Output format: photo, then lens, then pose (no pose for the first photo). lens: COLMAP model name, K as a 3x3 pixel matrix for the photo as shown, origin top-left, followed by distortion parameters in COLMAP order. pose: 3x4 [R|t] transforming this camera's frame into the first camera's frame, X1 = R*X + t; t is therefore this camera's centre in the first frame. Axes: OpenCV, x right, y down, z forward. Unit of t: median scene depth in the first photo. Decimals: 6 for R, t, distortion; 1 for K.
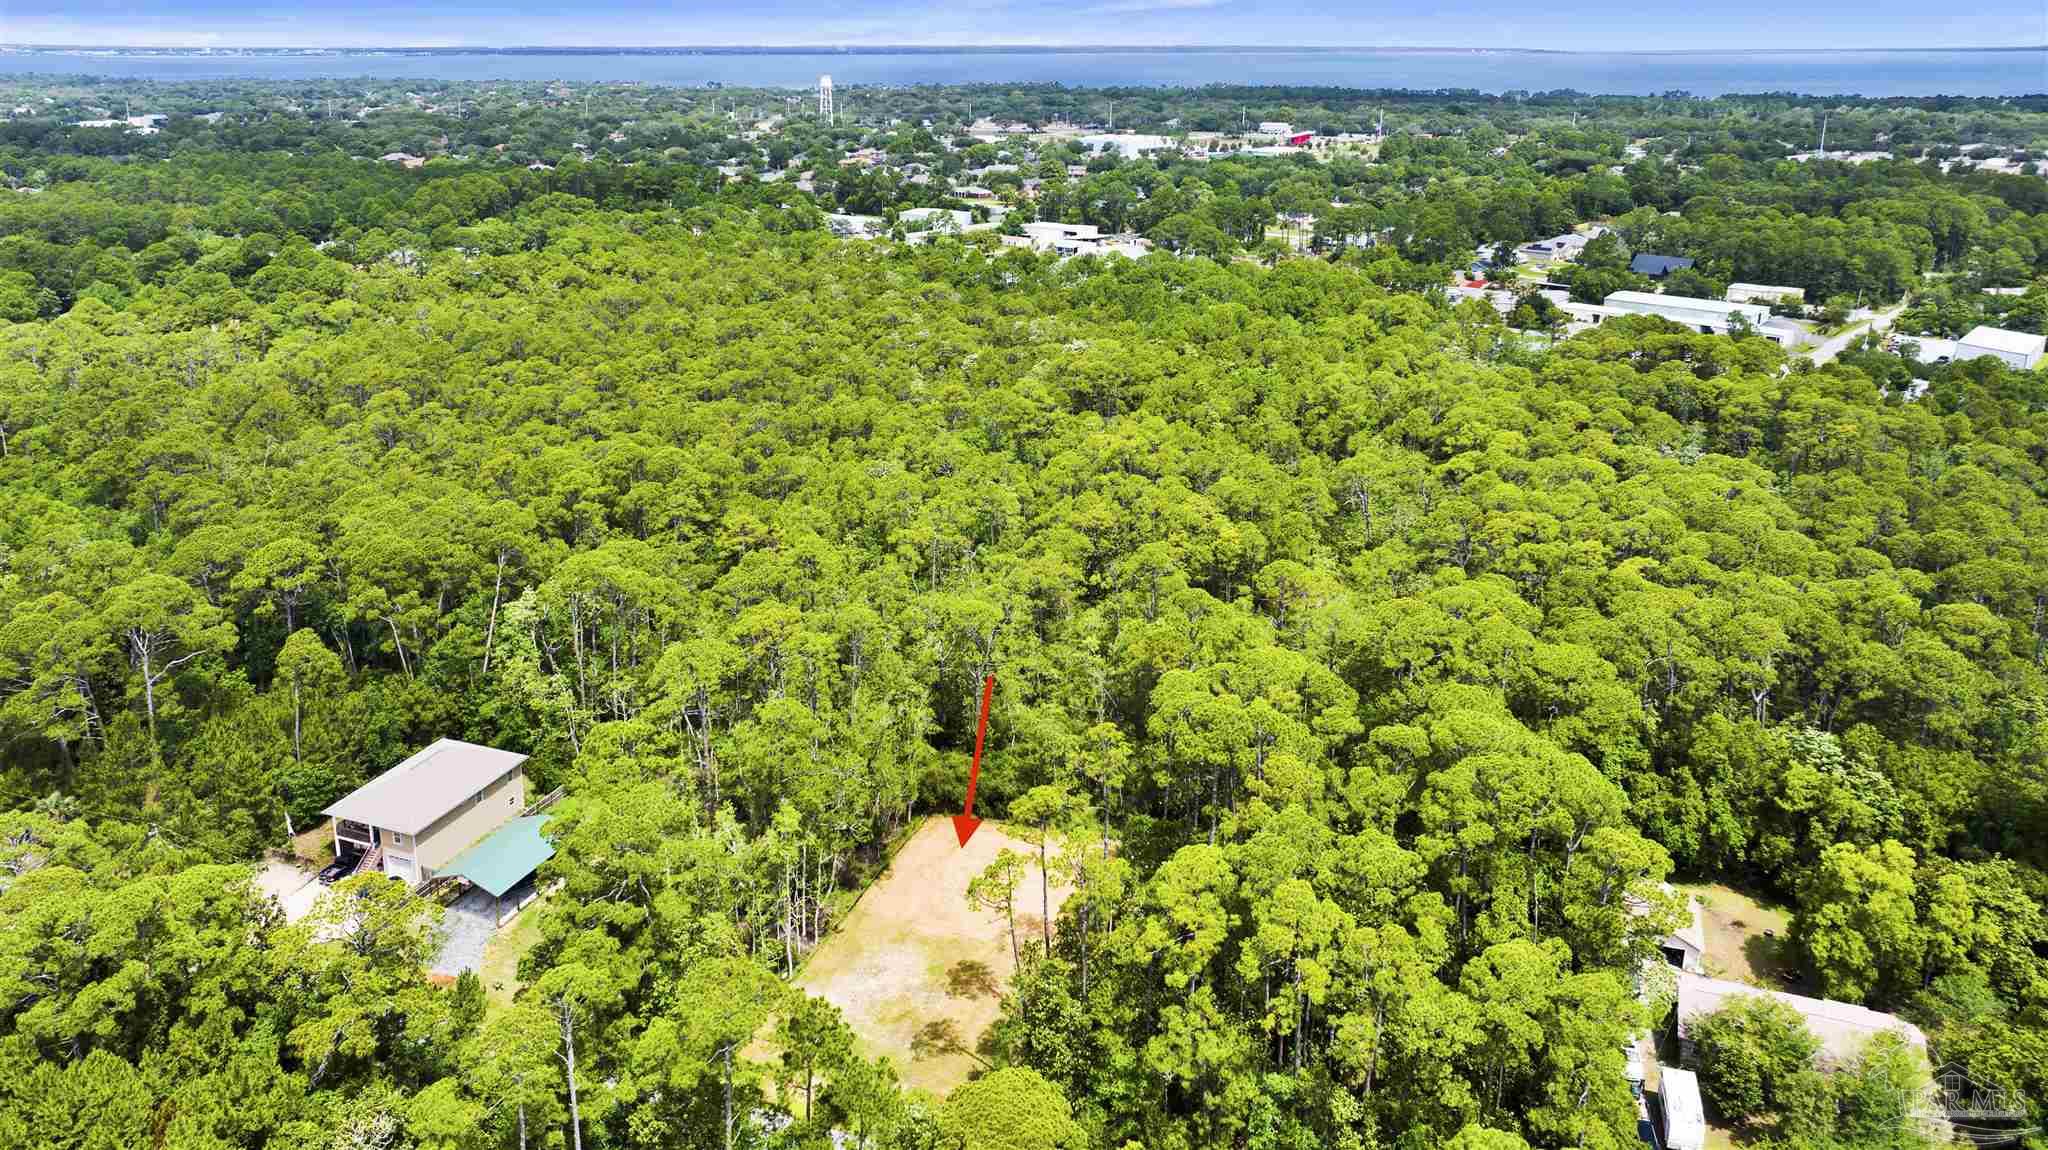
lens RADIAL K [[1465.8, 0, 991.6], [0, 1465.8, 459.2], [0, 0, 1]] dist [-0.013912, 0.005774]
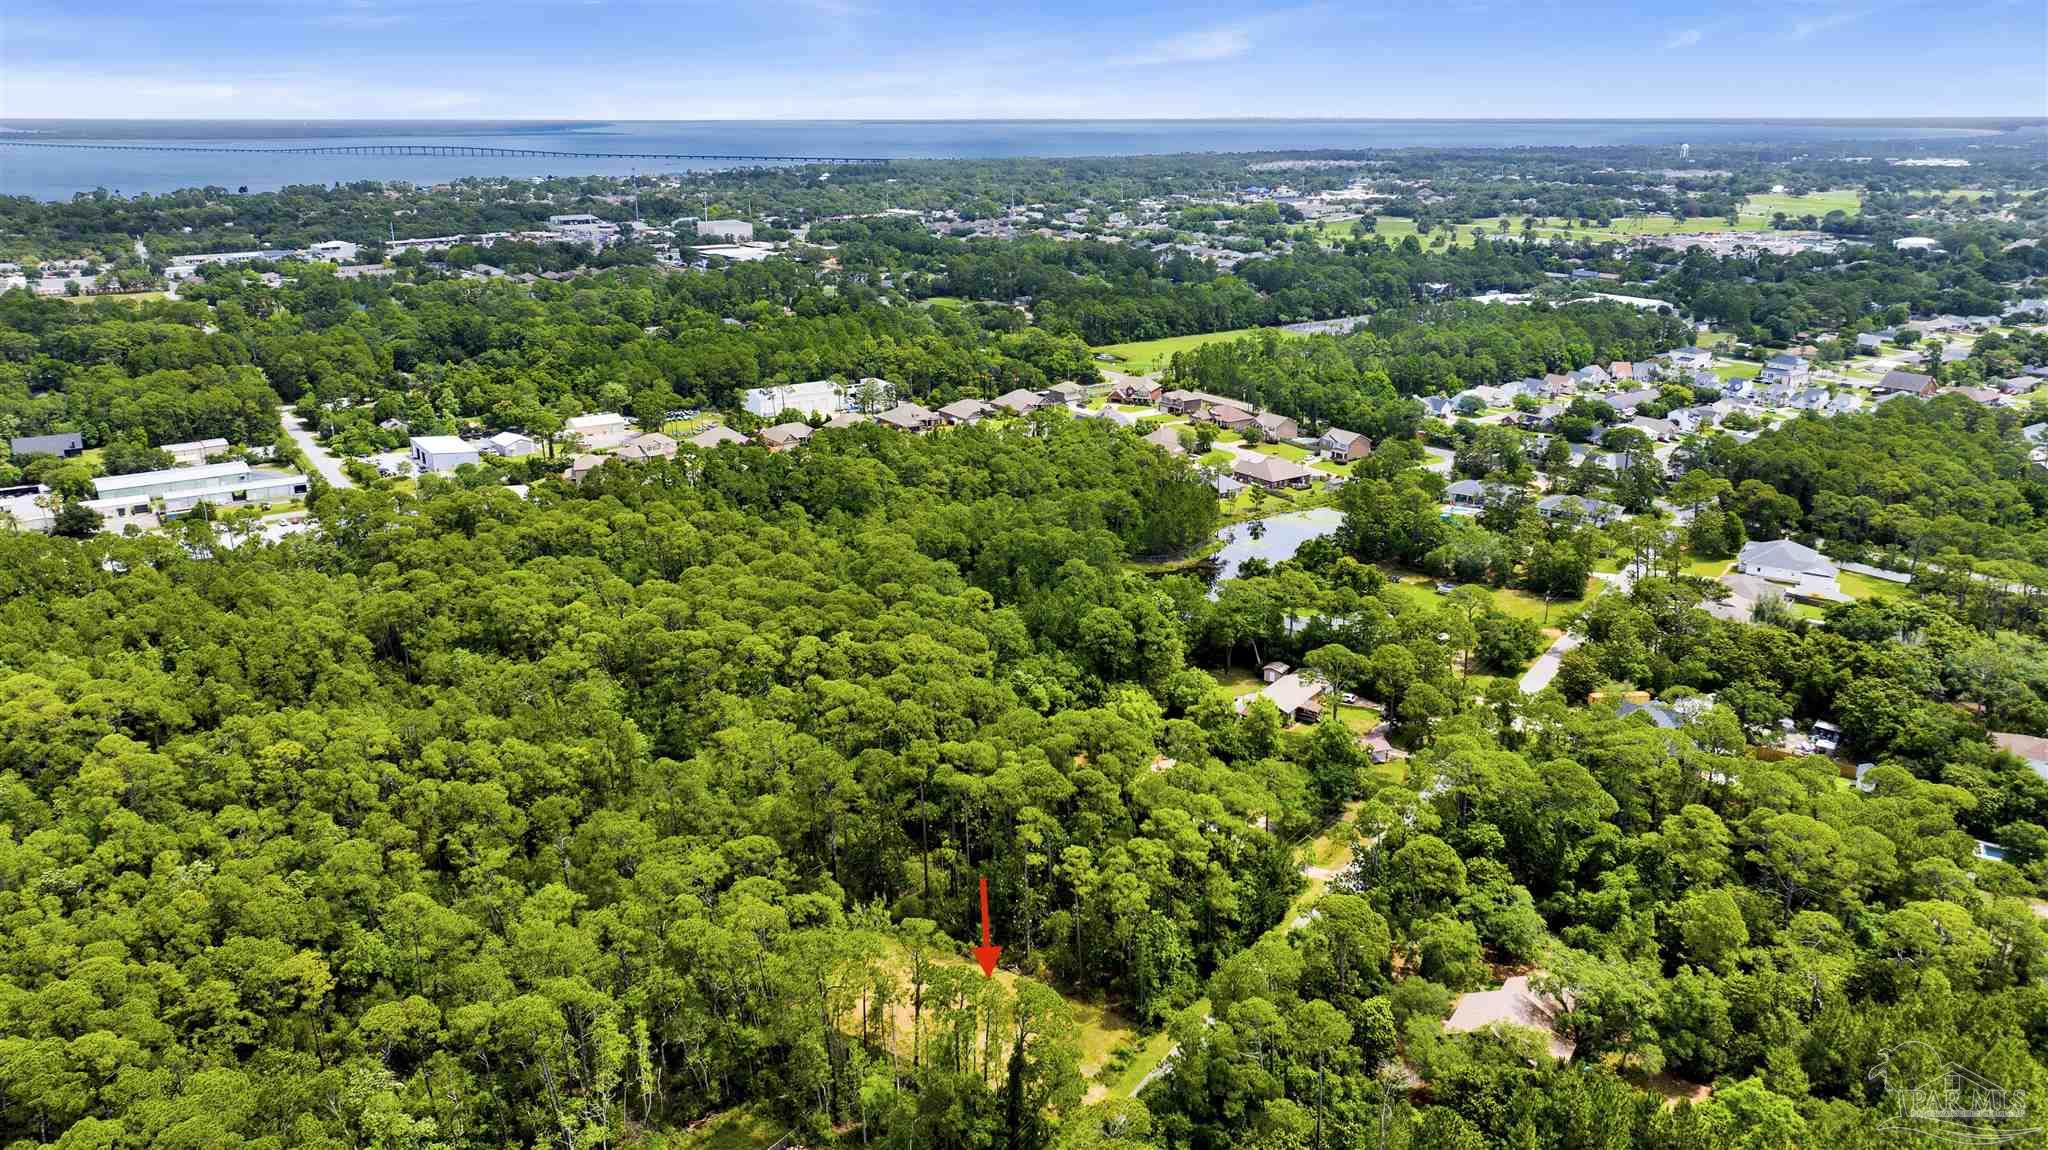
lens RADIAL K [[1432.2, 0, 1030.5], [0, 1432.2, 577.4], [0, 0, 1]] dist [-0.014453, 0.001654]
pose [[0.222566, -0.299980, 0.927618, -0.386967], [0.266519, 0.933961, 0.238085, -0.127170], [-0.937780, 0.194238, 0.287819, 0.155410]]
